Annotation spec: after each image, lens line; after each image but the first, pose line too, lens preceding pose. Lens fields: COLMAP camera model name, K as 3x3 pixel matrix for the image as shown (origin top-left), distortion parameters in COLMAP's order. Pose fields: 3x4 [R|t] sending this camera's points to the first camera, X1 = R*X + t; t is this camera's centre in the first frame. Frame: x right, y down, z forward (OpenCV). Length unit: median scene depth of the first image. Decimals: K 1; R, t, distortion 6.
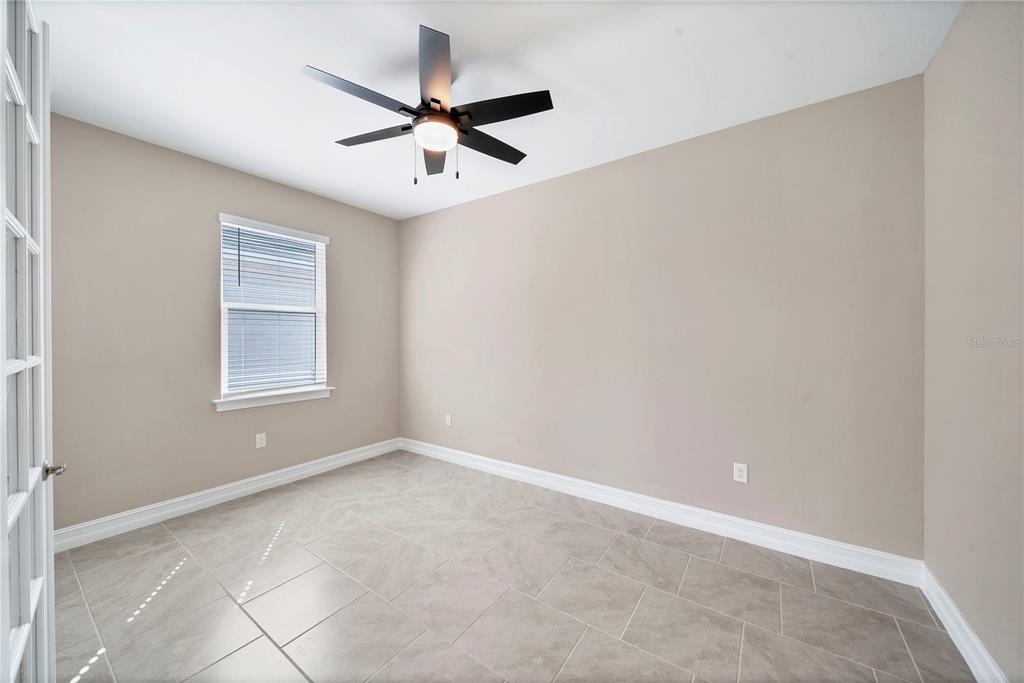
lens RADIAL K [[369.4, 0, 505.1], [0, 369.4, 345.4], [0, 0, 1]] dist [0.001486, -0.001573]
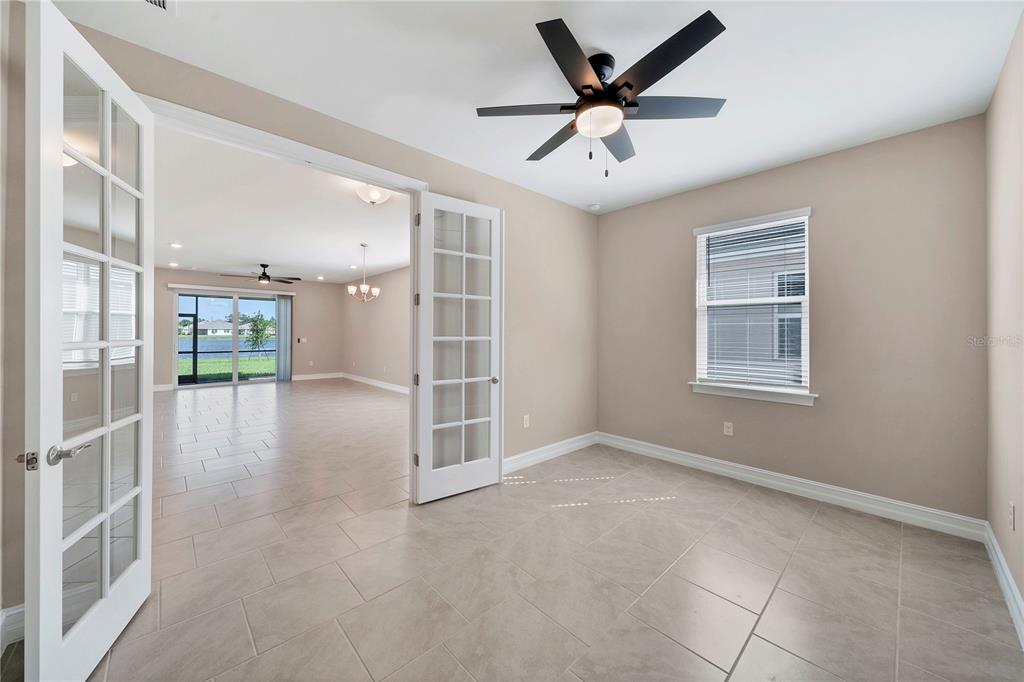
lens RADIAL K [[369.4, 0, 511.8], [0, 369.4, 338.1], [0, 0, 1]] dist [0.001486, -0.001573]
pose [[-0.194896, 0.016602, -0.980683, 0.525575], [-0.023533, 0.999490, 0.021598, -0.011141], [0.980542, 0.027288, -0.194406, 0.632430]]
